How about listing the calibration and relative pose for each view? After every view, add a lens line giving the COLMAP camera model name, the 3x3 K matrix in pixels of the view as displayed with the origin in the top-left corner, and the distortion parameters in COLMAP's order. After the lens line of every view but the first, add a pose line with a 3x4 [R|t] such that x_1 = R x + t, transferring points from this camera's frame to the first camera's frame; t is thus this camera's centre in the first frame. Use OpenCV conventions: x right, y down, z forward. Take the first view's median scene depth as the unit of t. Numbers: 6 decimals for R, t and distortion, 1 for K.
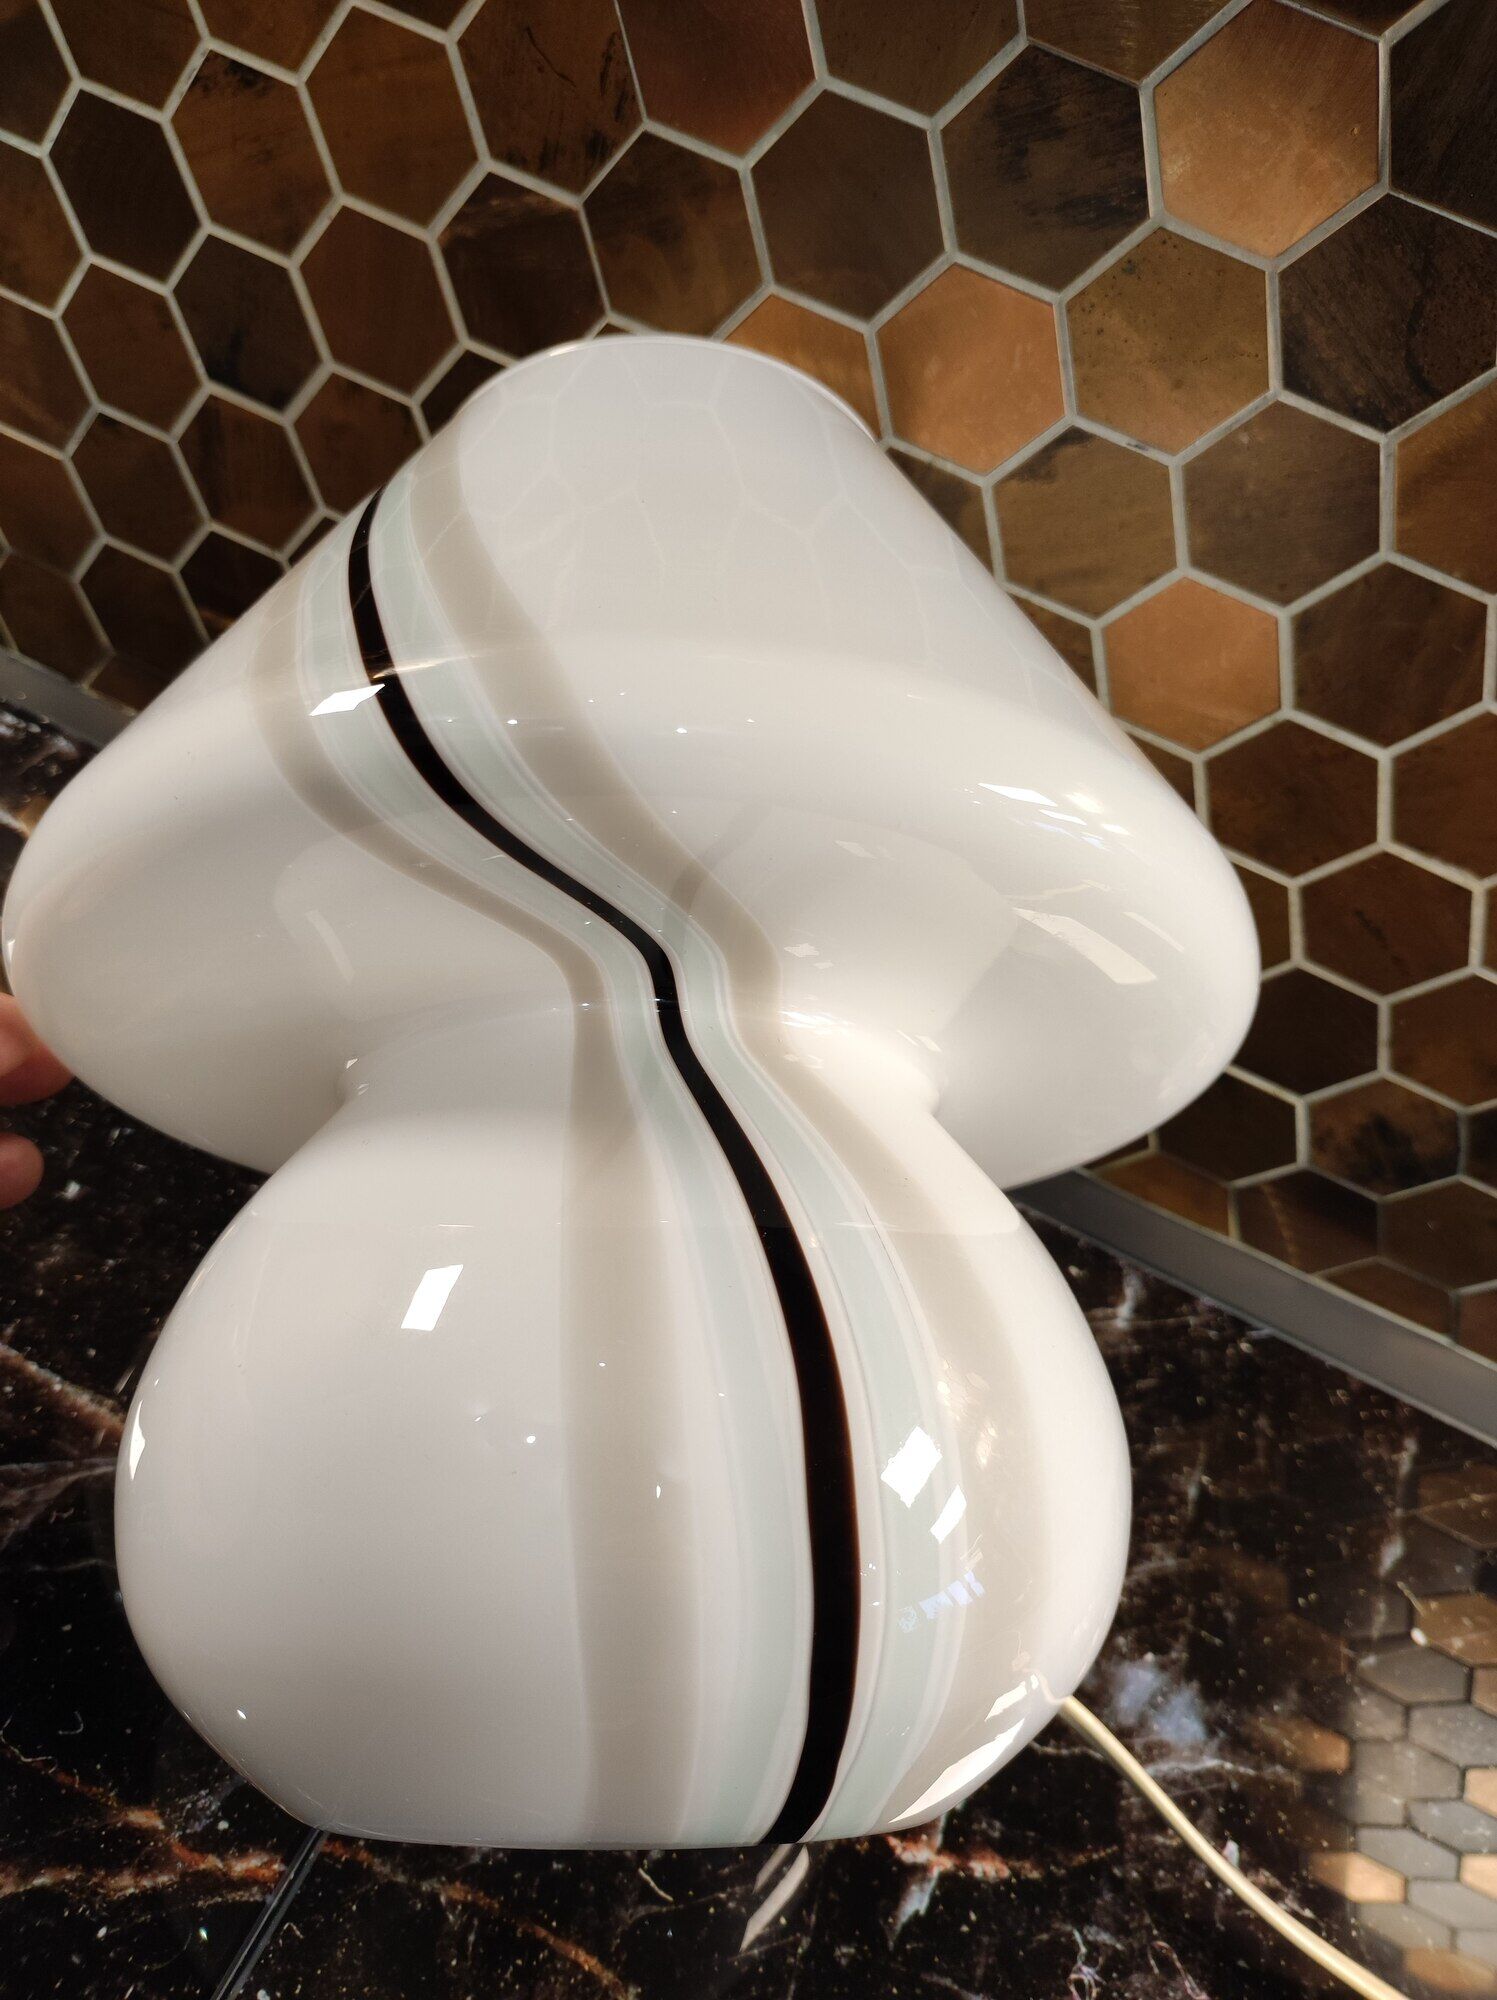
lens RADIAL K [[1530.9, 0, 744.2], [0, 1530.9, 994.3], [0, 0, 1]] dist [-0.006822, -0.002054]
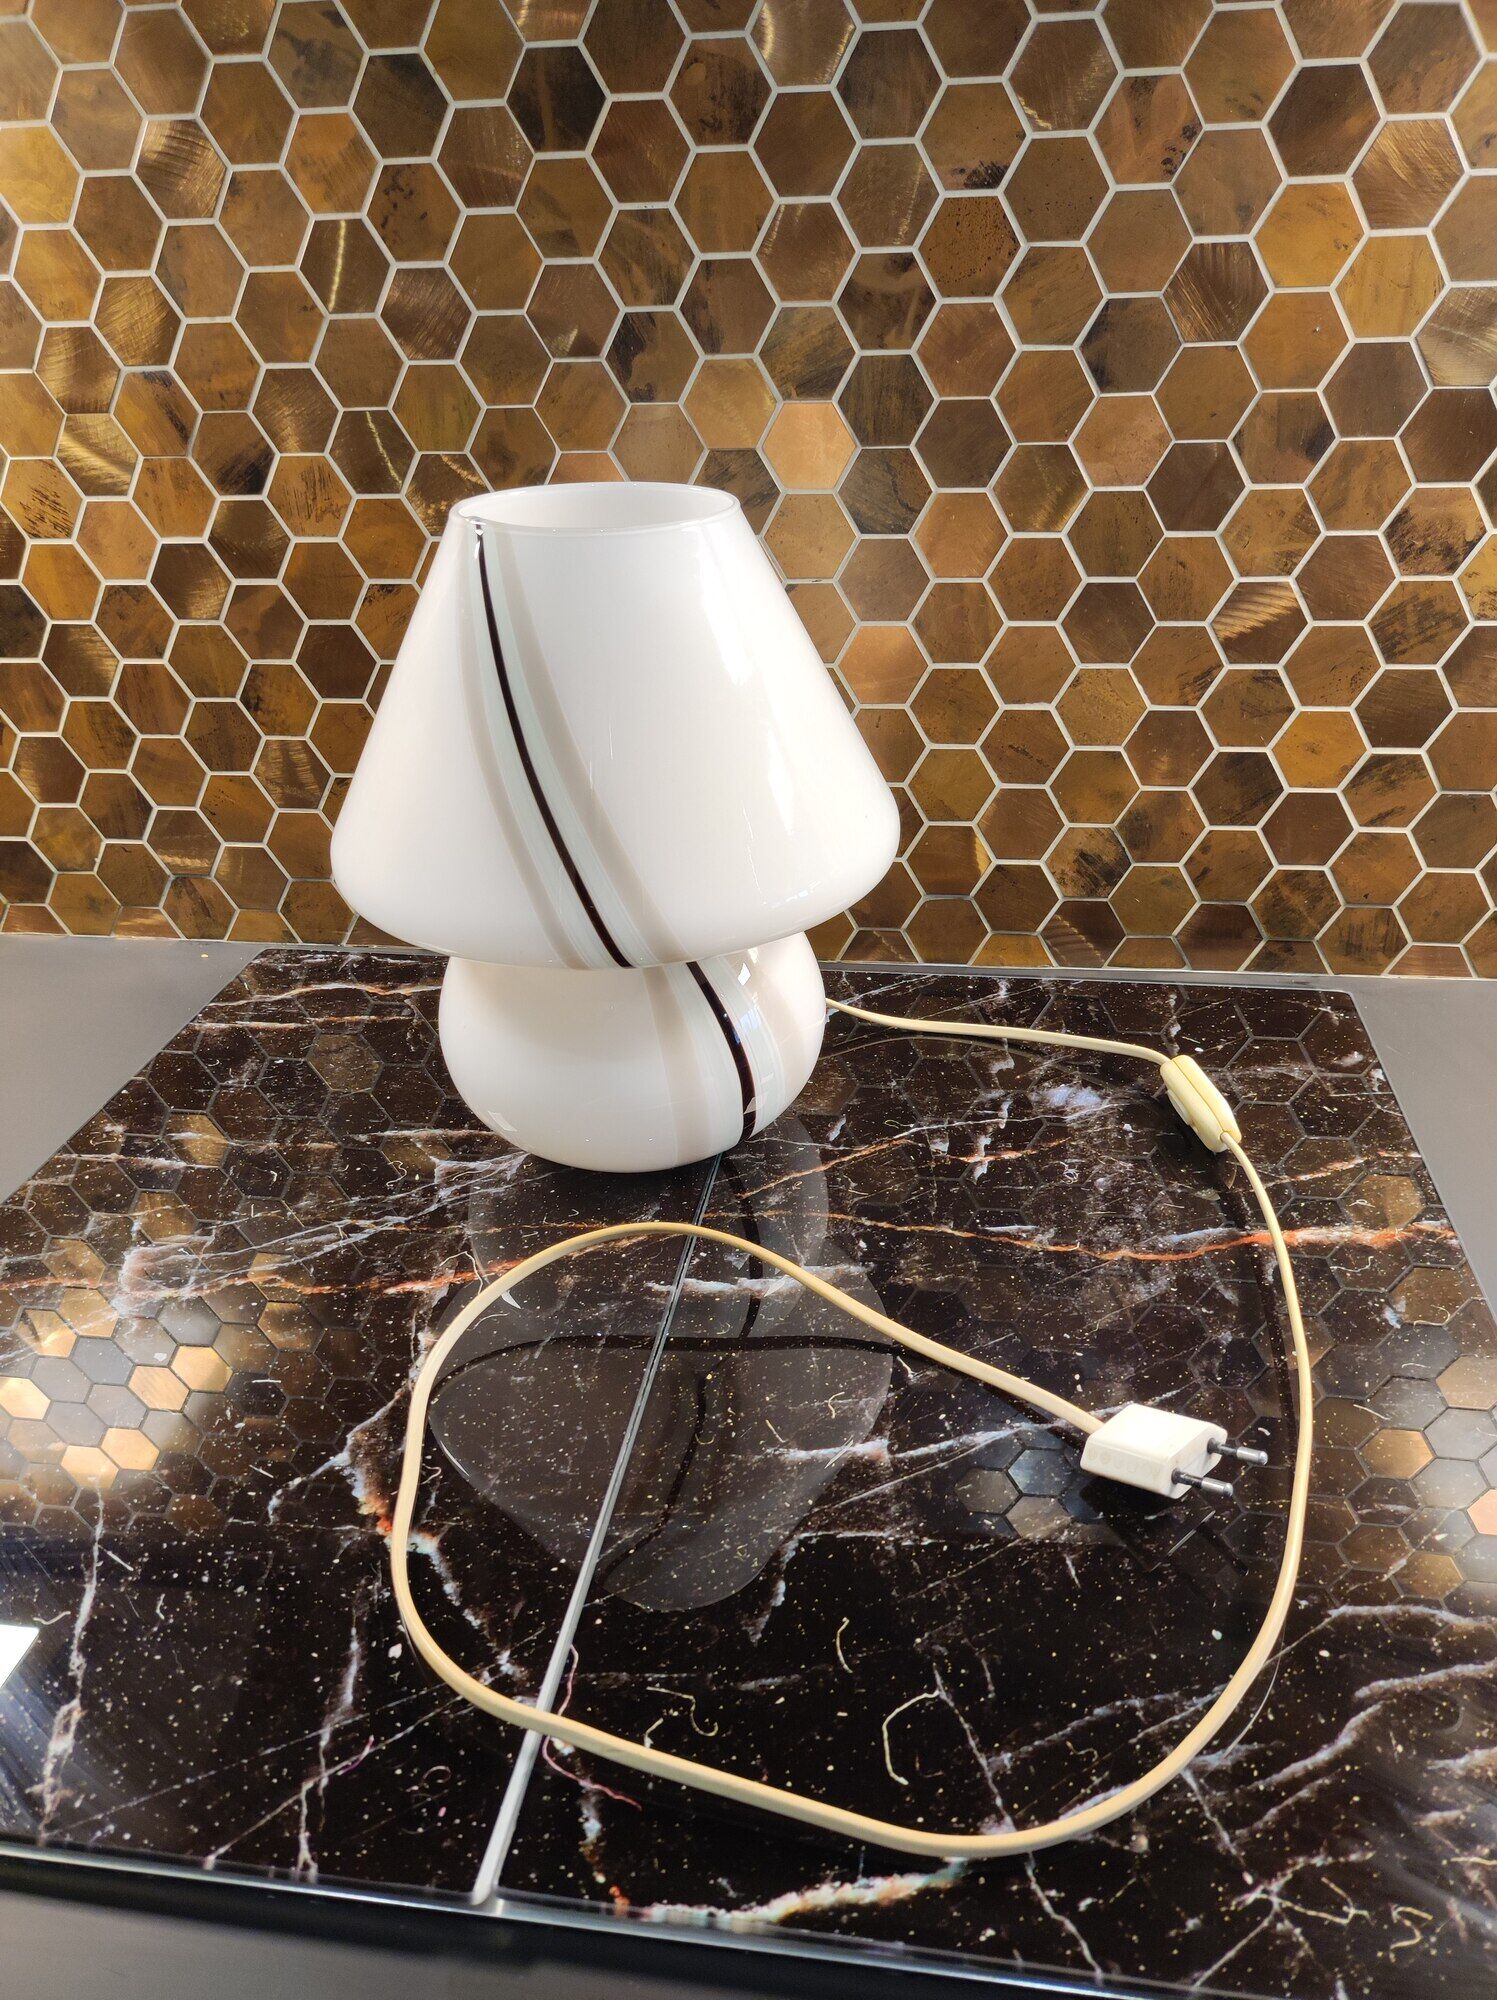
lens RADIAL K [[1530.9, 0, 742.8], [0, 1530.9, 1009.3], [0, 0, 1]] dist [-0.006822, -0.002054]
pose [[0.930498, -0.356097, 0.085839, -0.287784], [0.365059, 0.882281, -0.297173, 0.900427], [0.030088, 0.307855, 0.950957, -1.046421]]
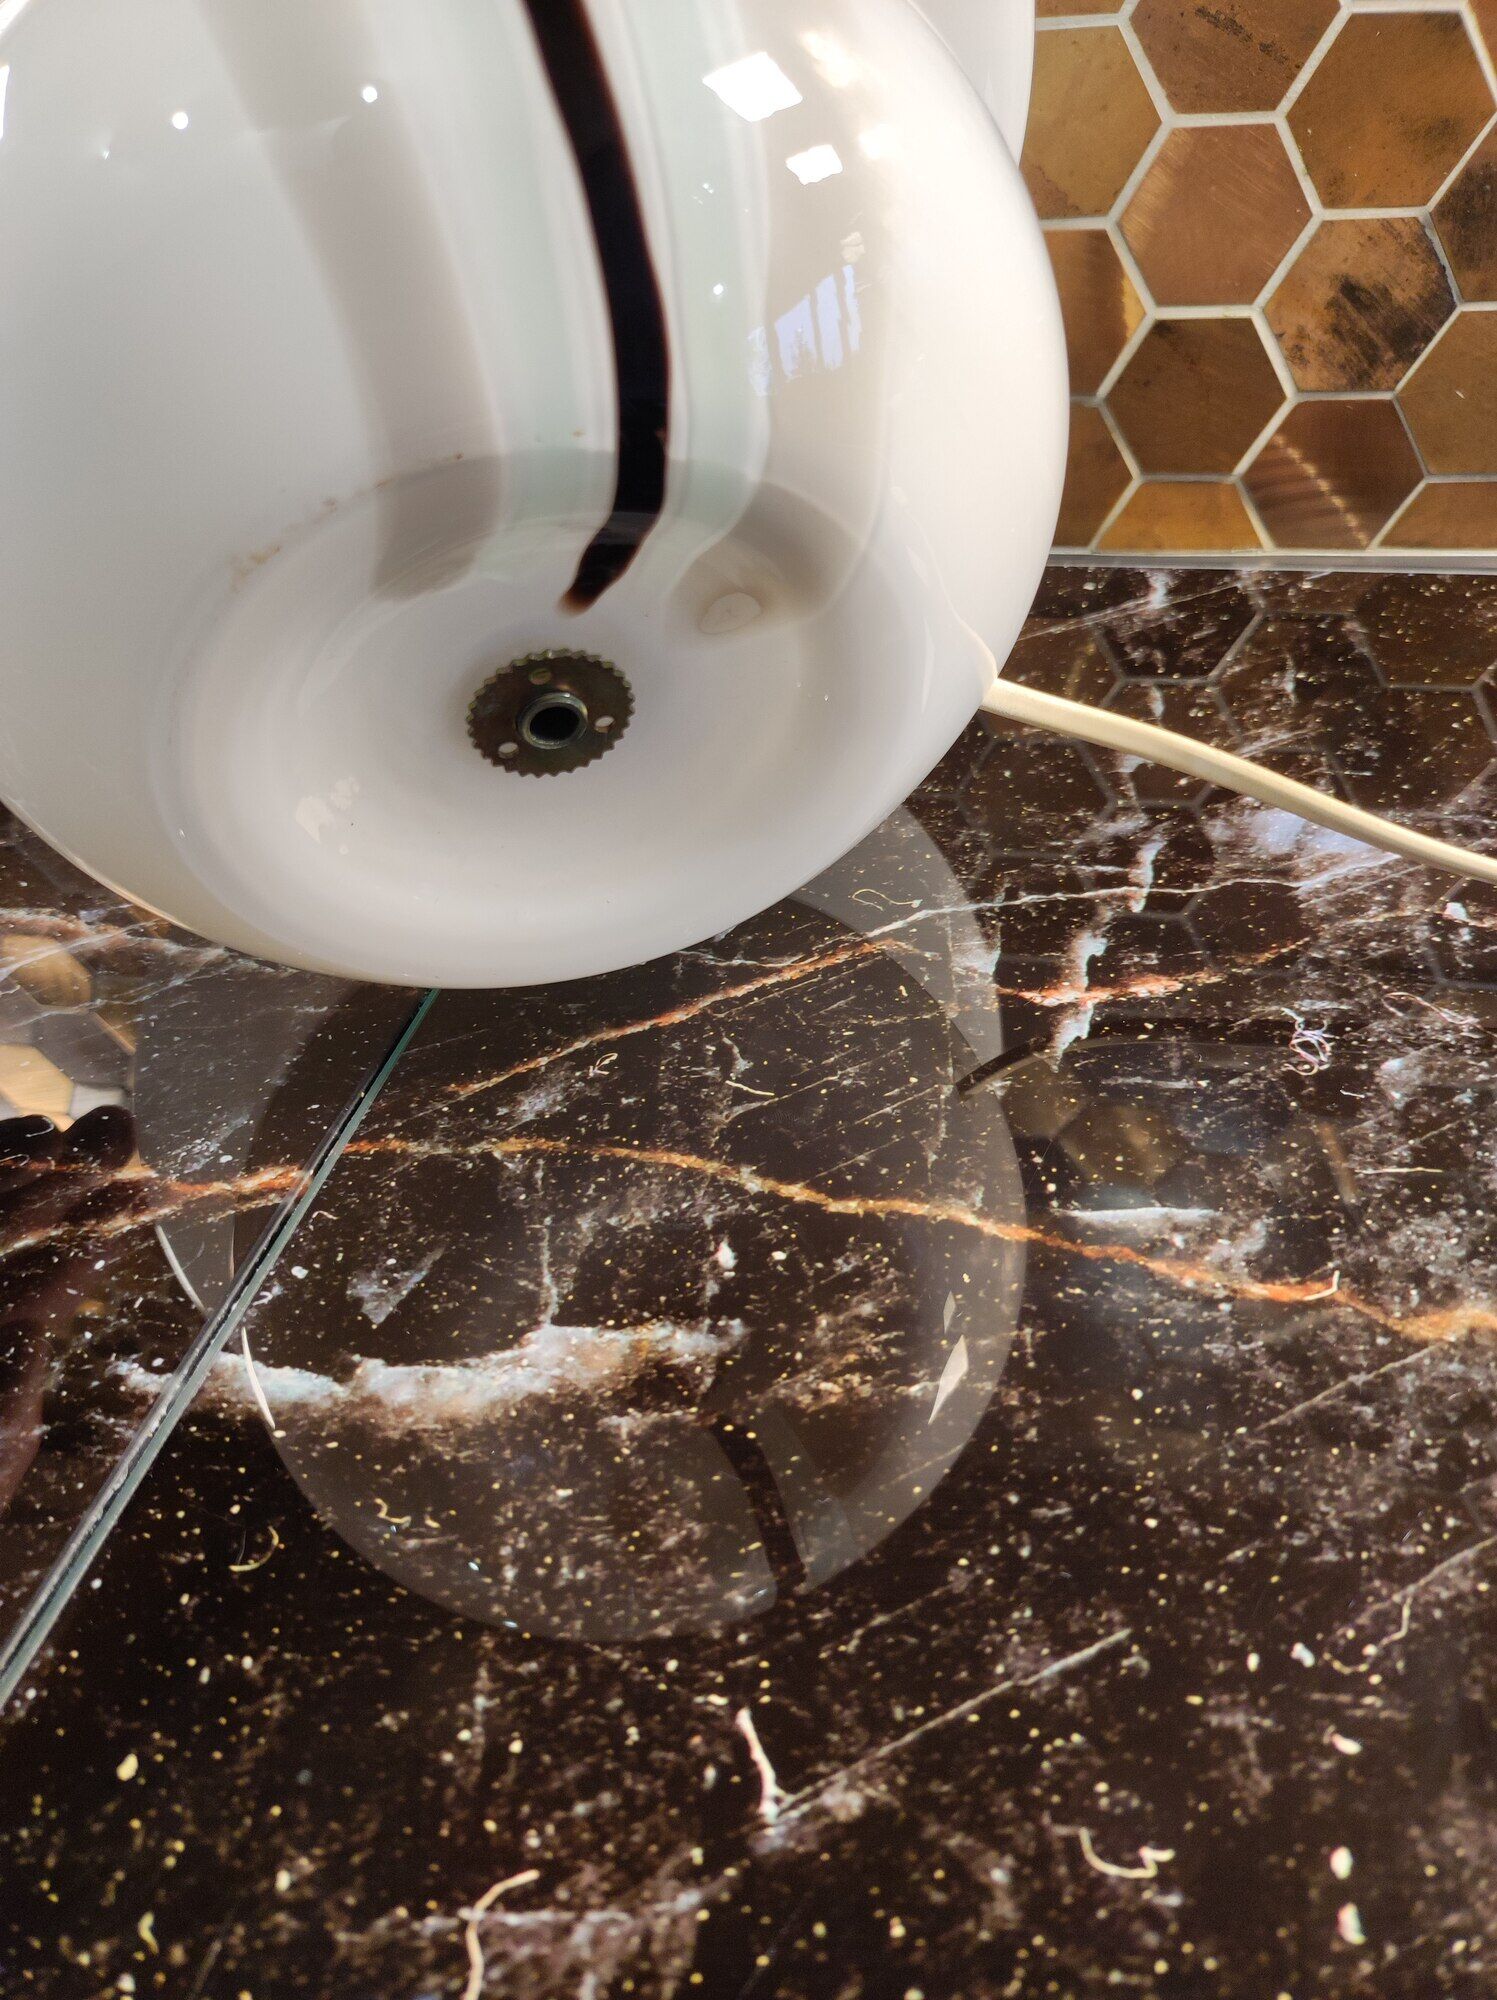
lens RADIAL K [[1530.9, 0, 753.7], [0, 1530.9, 1011.3], [0, 0, 1]] dist [-0.006822, -0.002054]
pose [[0.931805, -0.355569, -0.072866, 0.017525], [0.343226, 0.928501, -0.141714, 0.642342], [0.118045, 0.107040, 0.987222, 0.182502]]
